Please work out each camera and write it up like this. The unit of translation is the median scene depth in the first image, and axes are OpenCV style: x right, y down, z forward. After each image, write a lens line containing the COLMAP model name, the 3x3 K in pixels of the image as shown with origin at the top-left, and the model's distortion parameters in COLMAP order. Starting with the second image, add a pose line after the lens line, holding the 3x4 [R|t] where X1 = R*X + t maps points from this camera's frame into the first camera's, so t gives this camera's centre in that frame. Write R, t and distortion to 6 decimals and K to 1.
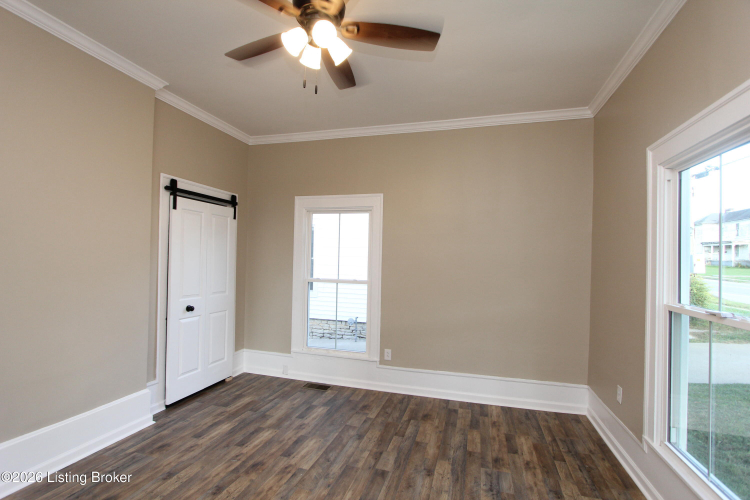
lens RADIAL K [[344.1, 0, 374.0], [0, 344.1, 250.4], [0, 0, 1]] dist [-0.013483, -0.000903]
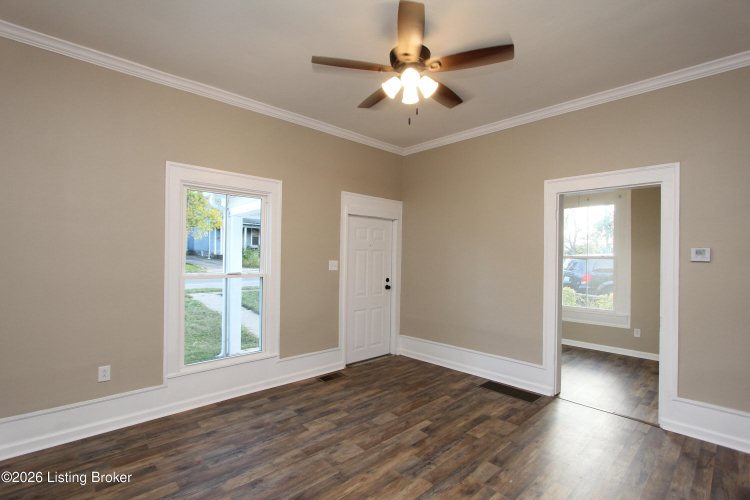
lens RADIAL K [[344.1, 0, 375.3], [0, 344.1, 252.4], [0, 0, 1]] dist [-0.013483, -0.000903]
pose [[-0.861683, -0.031136, 0.506490, -0.433389], [-0.048092, 0.998634, -0.020427, 0.031824], [-0.505163, -0.041960, -0.862004, 1.292452]]
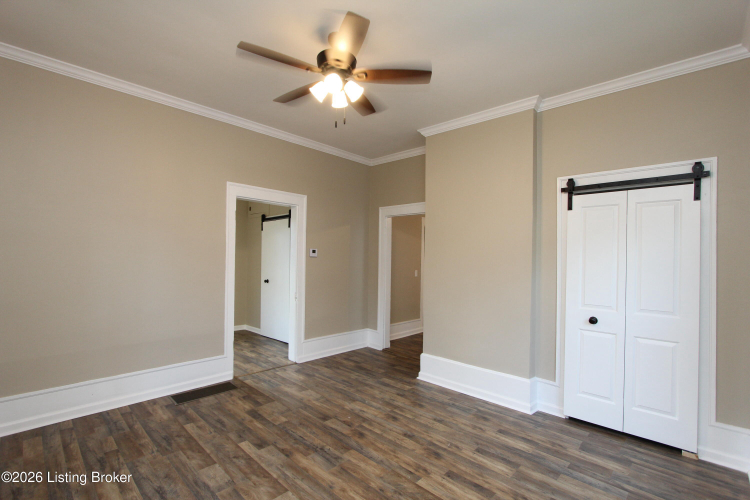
lens RADIAL K [[344.1, 0, 373.5], [0, 344.1, 253.2], [0, 0, 1]] dist [-0.013483, -0.000903]
pose [[-0.457173, -0.046037, -0.888185, 0.549775], [-0.007786, 0.998828, -0.047765, 0.053151], [0.889344, -0.014921, -0.456996, 1.036271]]
